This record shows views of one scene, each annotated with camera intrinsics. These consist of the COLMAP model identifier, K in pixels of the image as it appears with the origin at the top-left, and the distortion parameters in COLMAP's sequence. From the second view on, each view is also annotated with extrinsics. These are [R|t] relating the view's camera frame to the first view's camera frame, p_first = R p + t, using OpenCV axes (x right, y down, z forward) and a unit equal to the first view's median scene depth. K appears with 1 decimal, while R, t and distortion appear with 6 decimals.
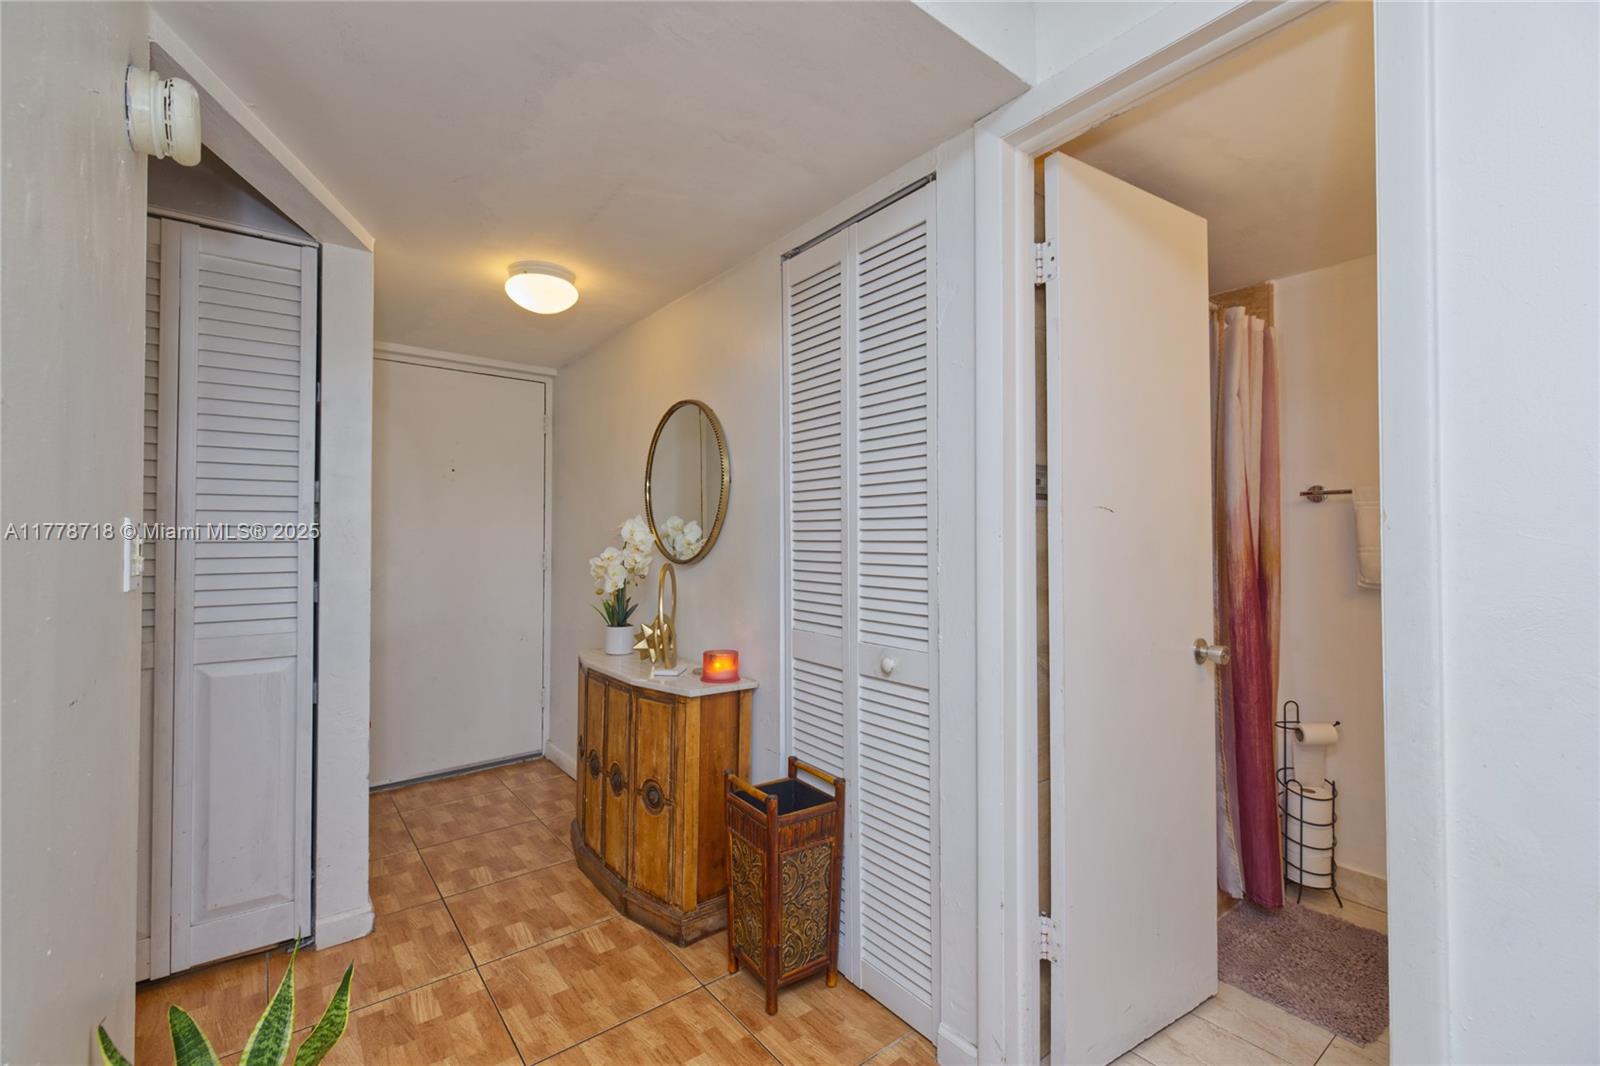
lens RADIAL K [[692.9, 0, 794.3], [0, 692.9, 525.8], [0, 0, 1]] dist [0.003474, 0.000141]
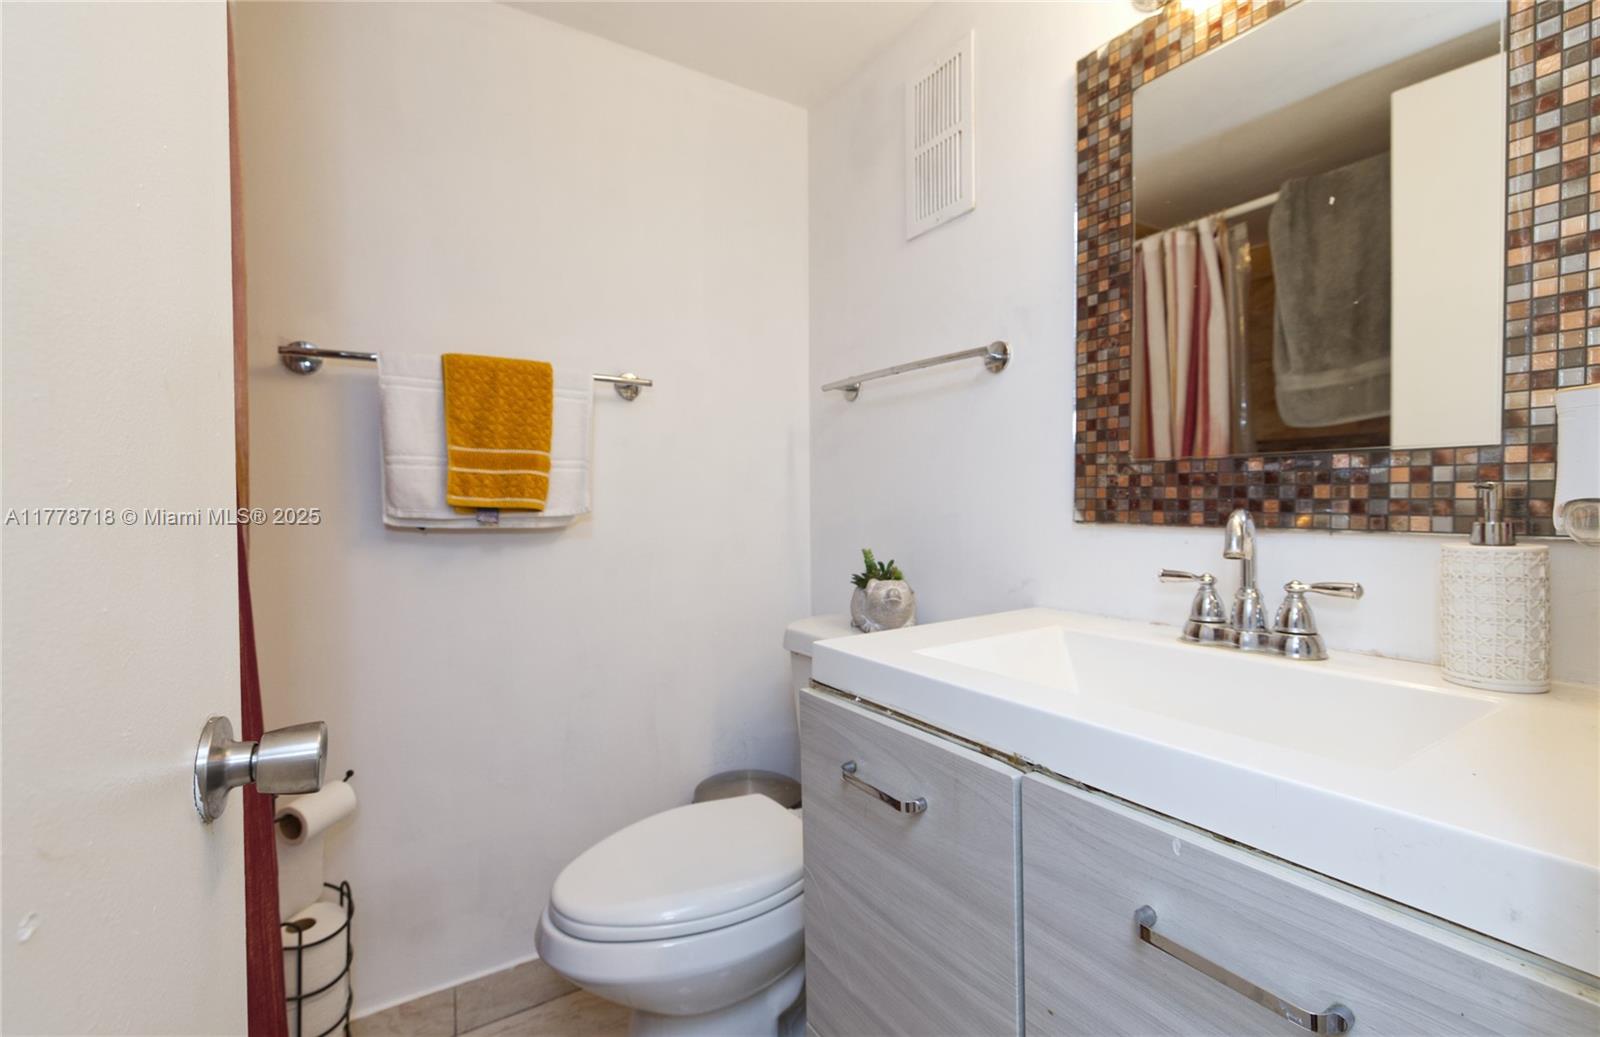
lens RADIAL K [[691.8, 0, 794.1], [0, 691.8, 515.0], [0, 0, 1]] dist [-0.006827, -0.000608]
pose [[0.081385, -0.017822, 0.996523, 0.280374], [-0.013161, 0.999734, 0.018954, 0.066021], [-0.996596, -0.014658, 0.081129, 0.633297]]
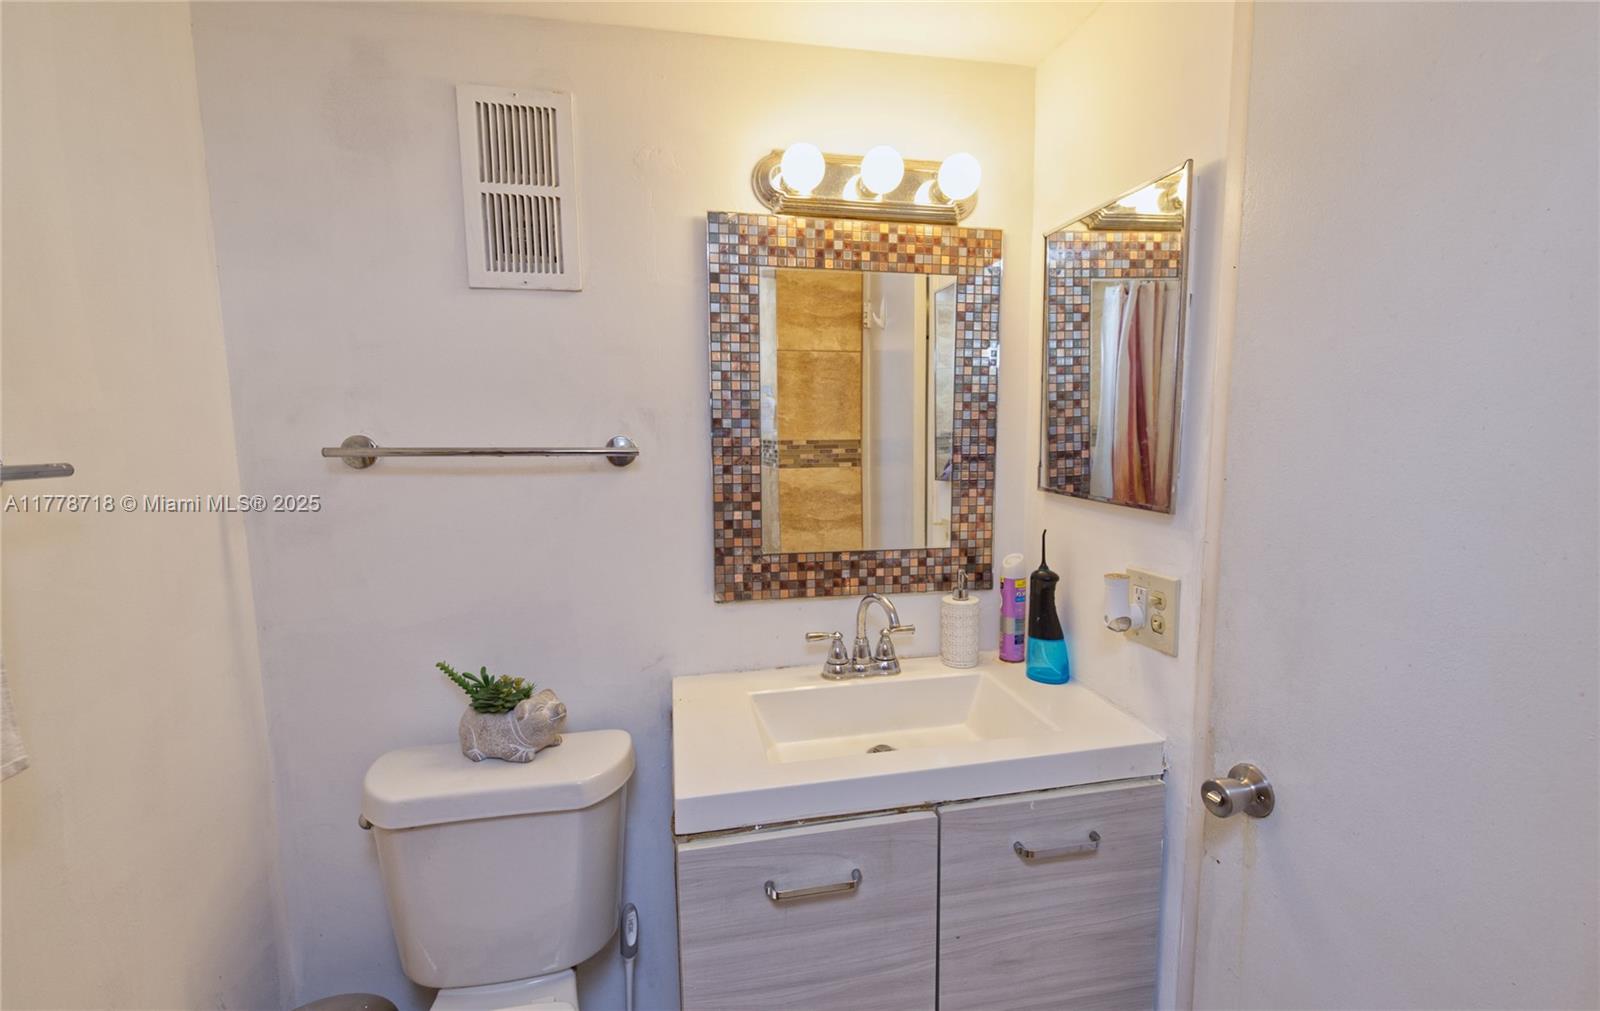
lens RADIAL K [[724.6, 0, 798.5], [0, 724.6, 514.5], [0, 0, 1]] dist [0.013612, 0.000021]
pose [[-0.913166, -0.046727, 0.404901, 0.484388], [-0.002797, 0.994102, 0.108413, -0.077042], [-0.407578, 0.097866, -0.907911, 1.037918]]
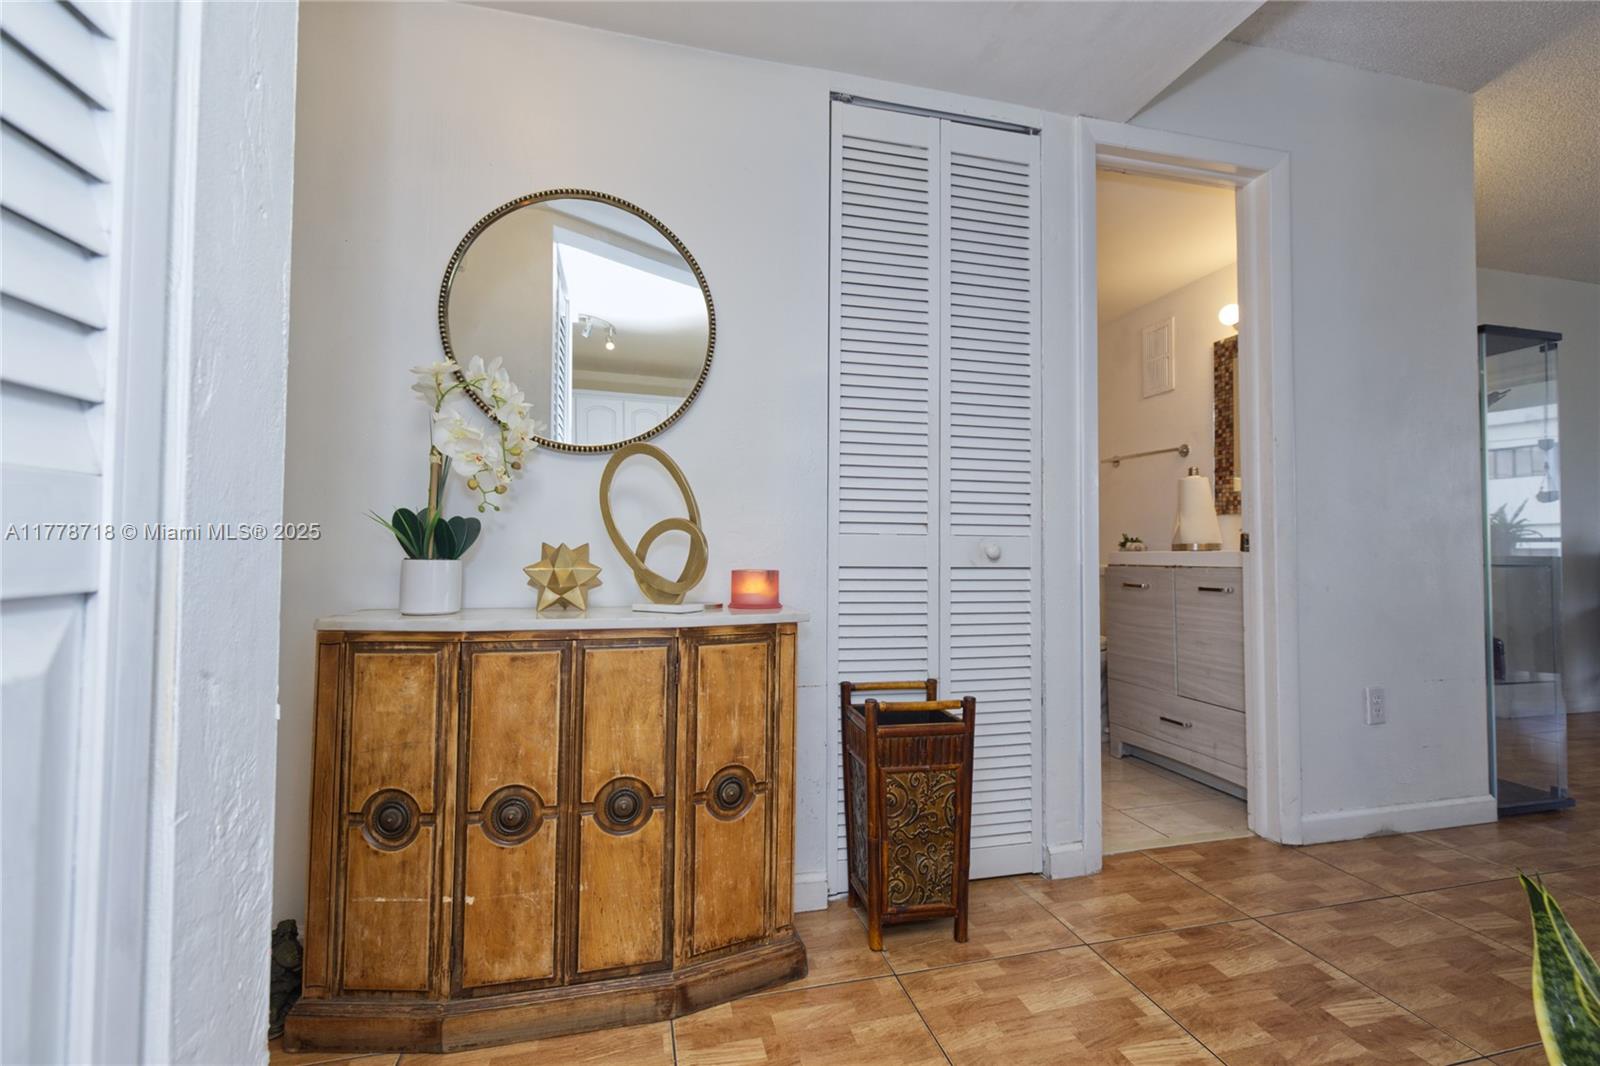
lens RADIAL K [[692.9, 0, 791.8], [0, 692.9, 523.0], [0, 0, 1]] dist [0.003474, 0.000141]
pose [[0.385392, 0.037916, 0.921974, -0.790066], [-0.027941, 0.999177, -0.029411, 0.159482], [-0.922330, -0.014426, 0.386134, 0.707128]]
